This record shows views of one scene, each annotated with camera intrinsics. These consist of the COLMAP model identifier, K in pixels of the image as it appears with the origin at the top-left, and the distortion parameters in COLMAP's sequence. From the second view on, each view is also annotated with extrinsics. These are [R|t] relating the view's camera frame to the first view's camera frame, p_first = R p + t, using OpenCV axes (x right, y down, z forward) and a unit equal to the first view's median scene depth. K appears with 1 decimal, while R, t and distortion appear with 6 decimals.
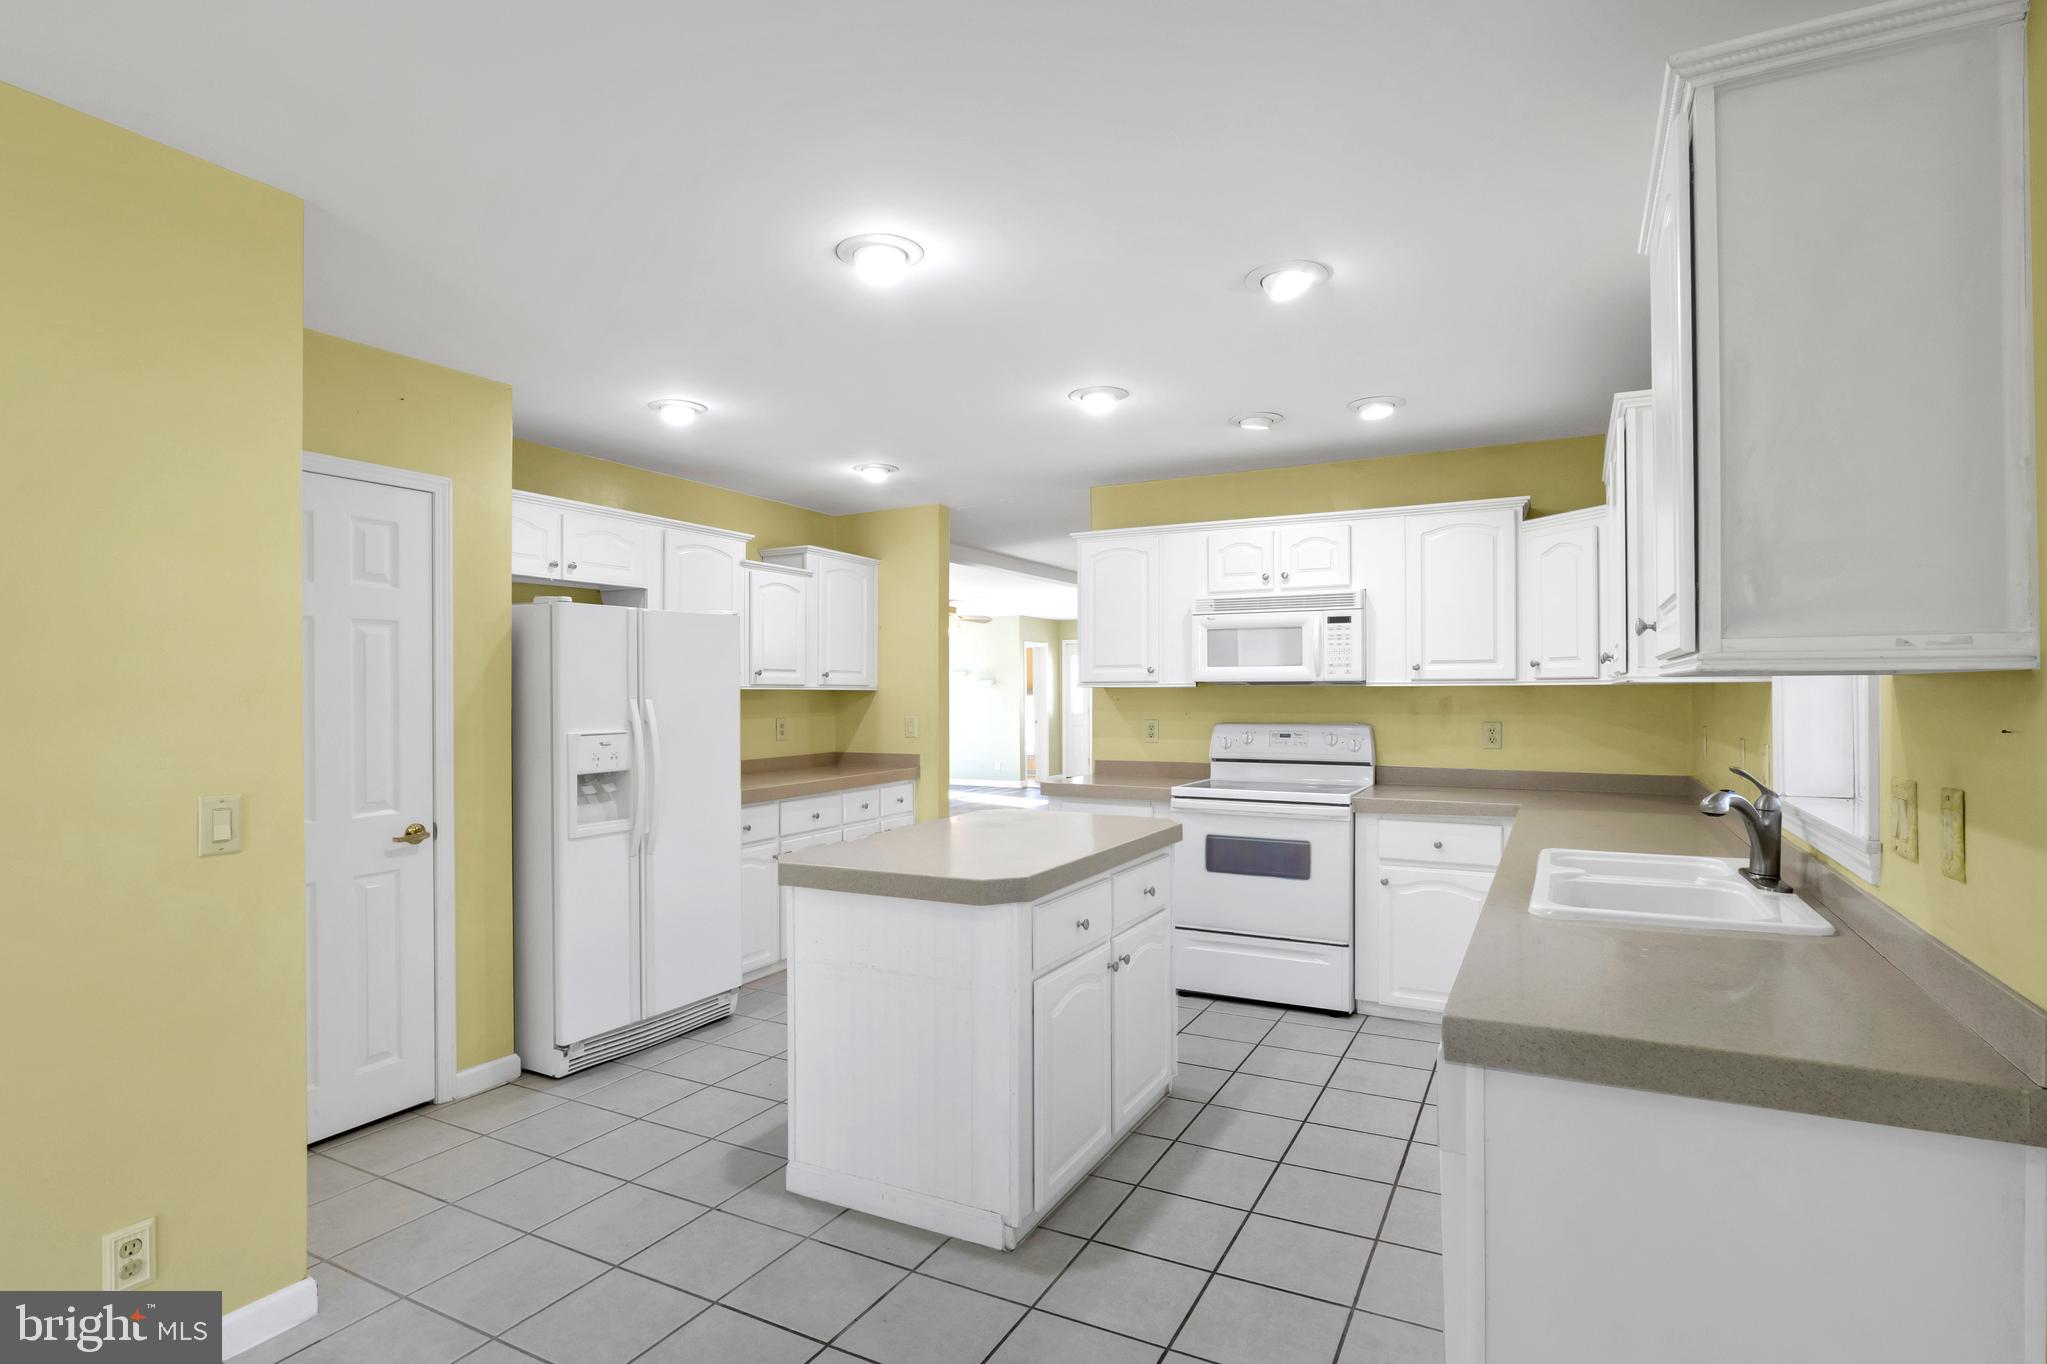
lens RADIAL K [[1020.9, 0, 1026.1], [0, 1020.9, 687.4], [0, 0, 1]] dist [-0.002613, -0.000369]
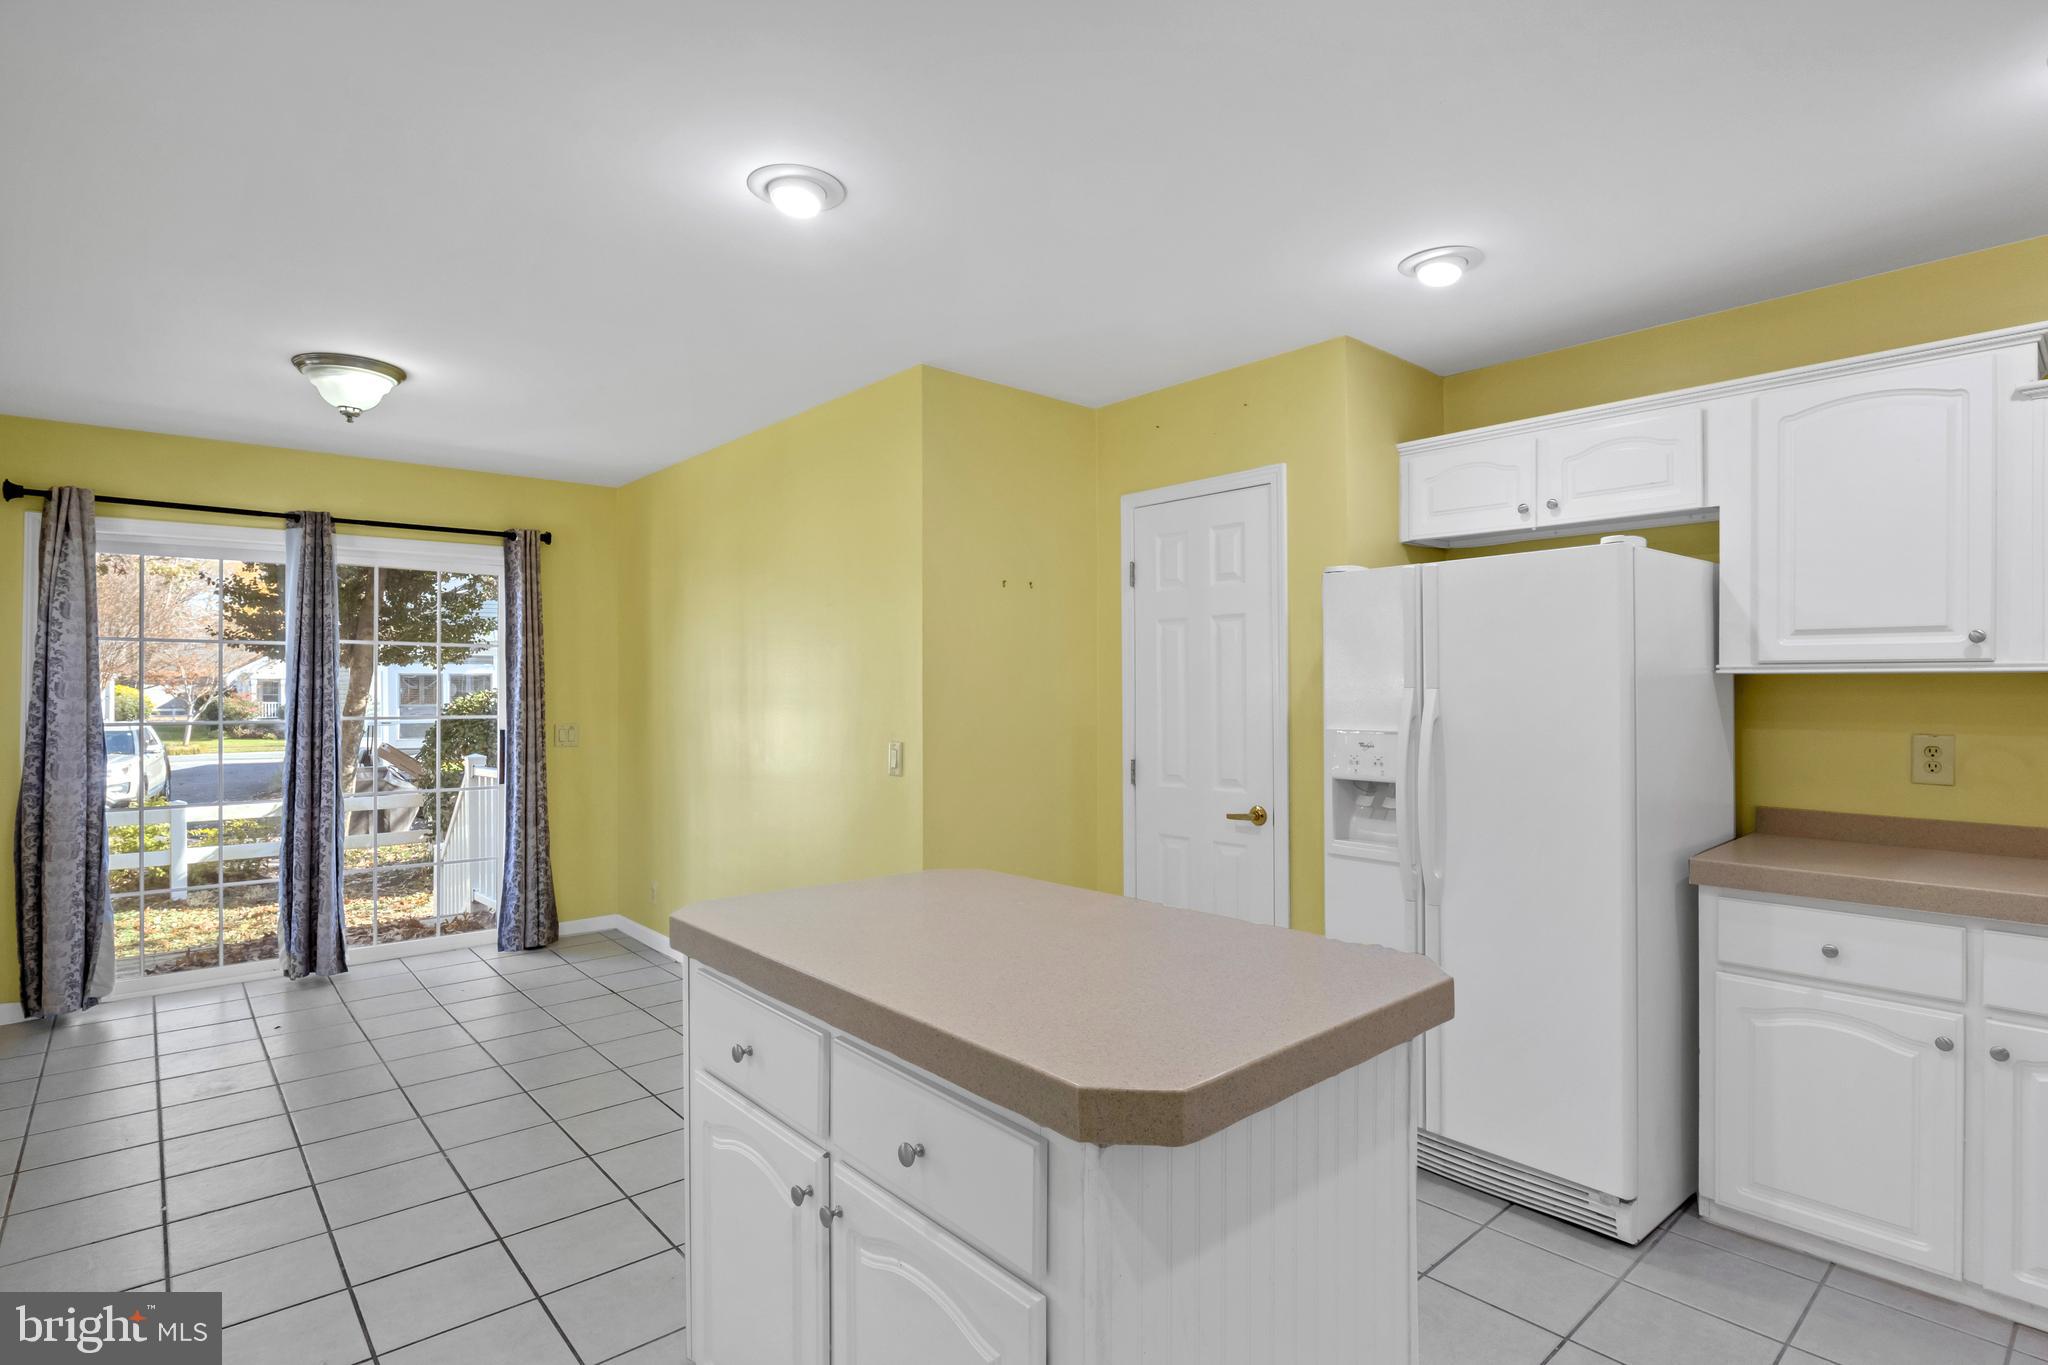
lens RADIAL K [[1021.4, 0, 1023.6], [0, 1021.4, 683.7], [0, 0, 1]] dist [-0.002613, -0.000369]
pose [[-0.352751, 0.002325, -0.935714, 0.419477], [0.008727, 0.999962, -0.000806, 0.006232], [0.935677, -0.008450, -0.352758, 1.031100]]
